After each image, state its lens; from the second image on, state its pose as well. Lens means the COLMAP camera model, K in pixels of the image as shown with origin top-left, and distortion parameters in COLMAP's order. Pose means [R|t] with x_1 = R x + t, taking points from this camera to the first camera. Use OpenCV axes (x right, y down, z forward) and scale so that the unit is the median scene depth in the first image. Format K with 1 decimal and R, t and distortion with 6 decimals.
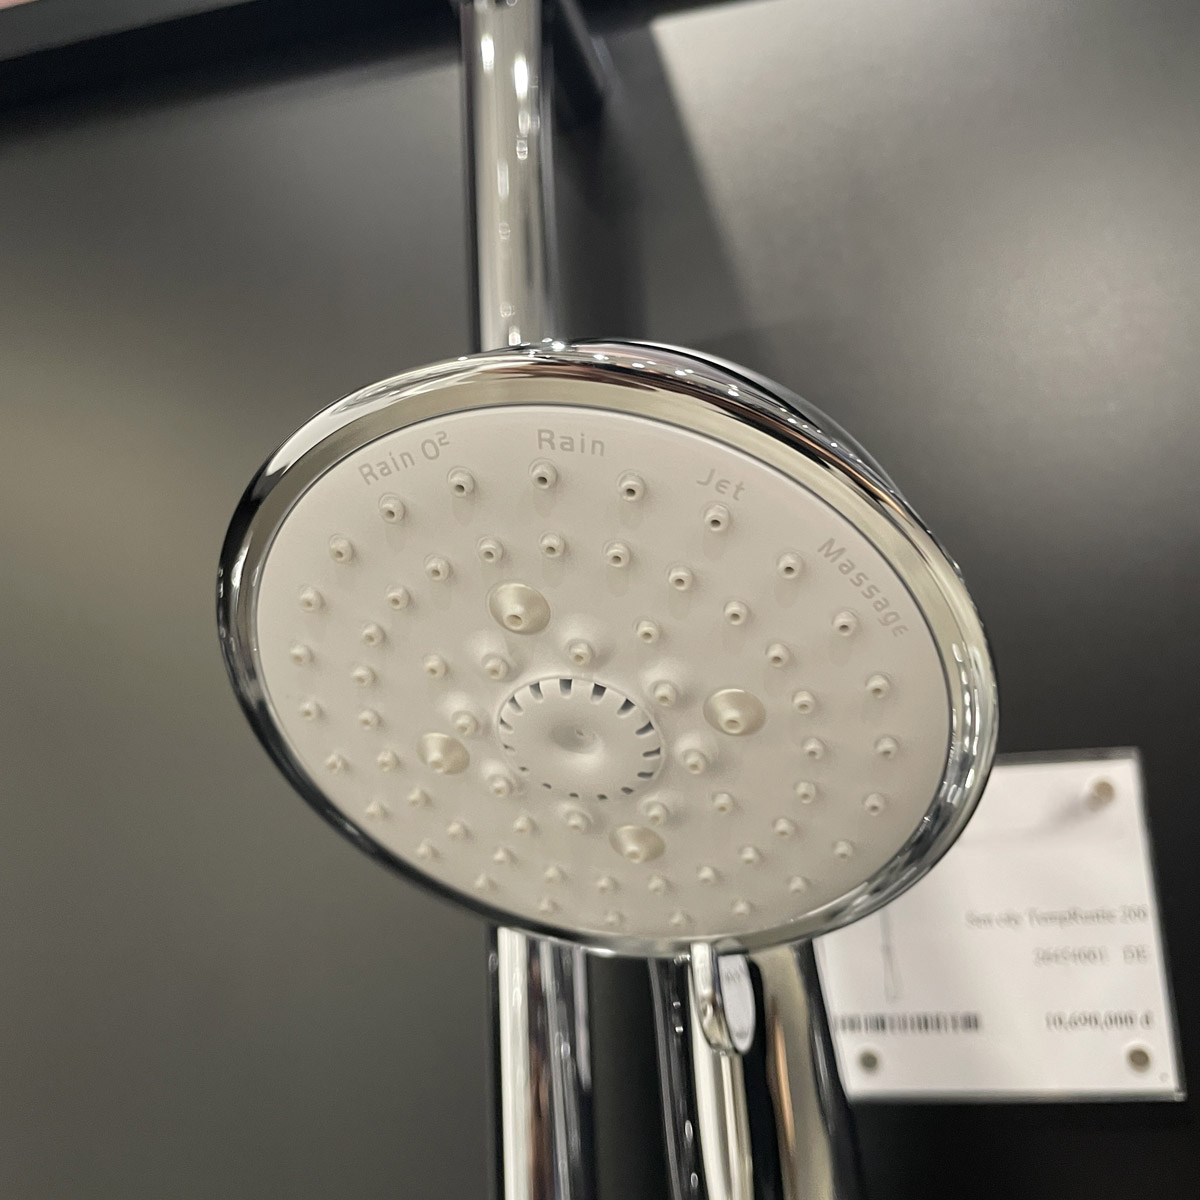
lens RADIAL K [[1262.2, 0, 551.9], [0, 1262.2, 566.1], [0, 0, 1]] dist [0.132417, -0.172407]
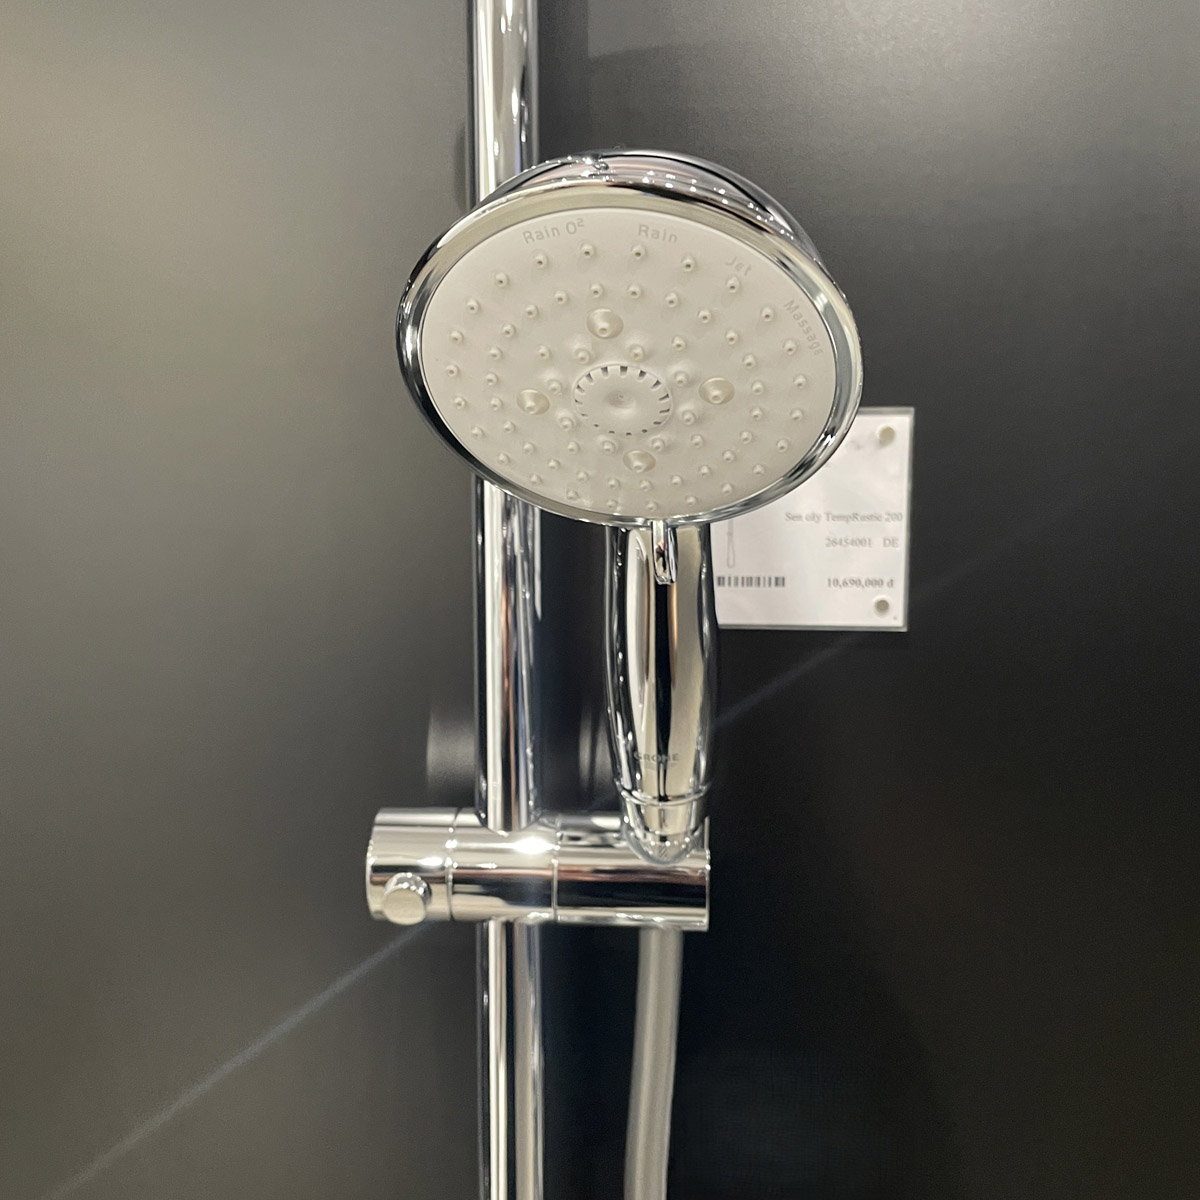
lens RADIAL K [[1262.2, 0, 551.9], [0, 1262.2, 566.1], [0, 0, 1]] dist [0.132417, -0.172407]
pose [[0.985384, 0.037309, 0.166210, -0.349260], [-0.085946, 0.951315, 0.295995, -0.147434], [-0.147075, -0.305954, 0.940618, -0.656200]]
